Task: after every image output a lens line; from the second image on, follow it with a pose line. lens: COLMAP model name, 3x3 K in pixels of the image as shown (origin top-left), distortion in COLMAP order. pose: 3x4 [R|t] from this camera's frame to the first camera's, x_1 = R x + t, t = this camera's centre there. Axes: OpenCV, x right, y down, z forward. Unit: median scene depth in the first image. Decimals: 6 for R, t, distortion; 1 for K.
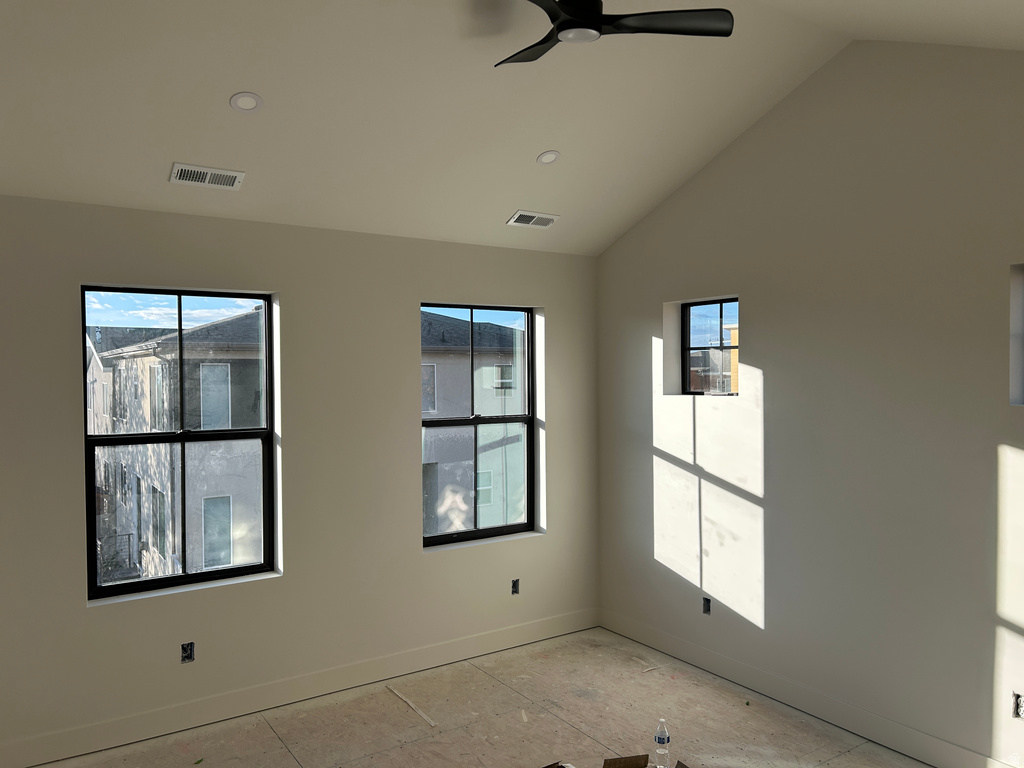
lens RADIAL K [[771.7, 0, 517.8], [0, 771.7, 386.5], [0, 0, 1]] dist [0.057294, 0.000026]
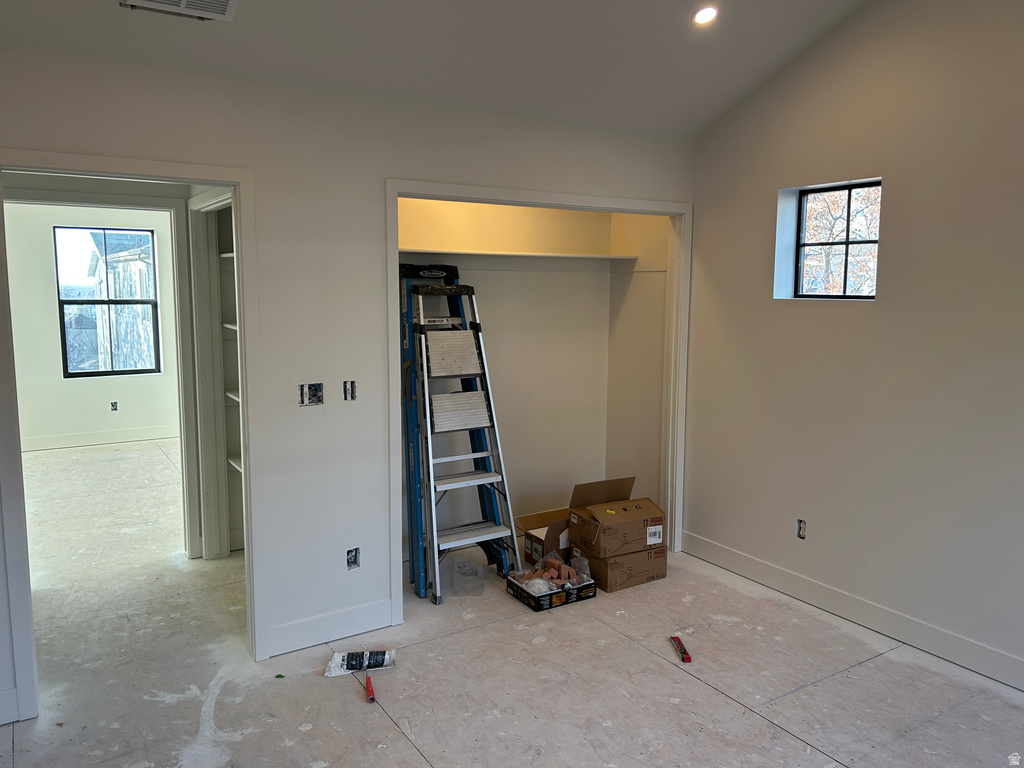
lens RADIAL K [[771.7, 0, 536.1], [0, 771.7, 365.0], [0, 0, 1]] dist [0.057294, 0.000026]
pose [[0.999983, 0.005737, -0.000509, 0.632560], [-0.005664, 0.995625, 0.093265, 0.024848], [0.001042, -0.093260, 0.995641, -0.961383]]
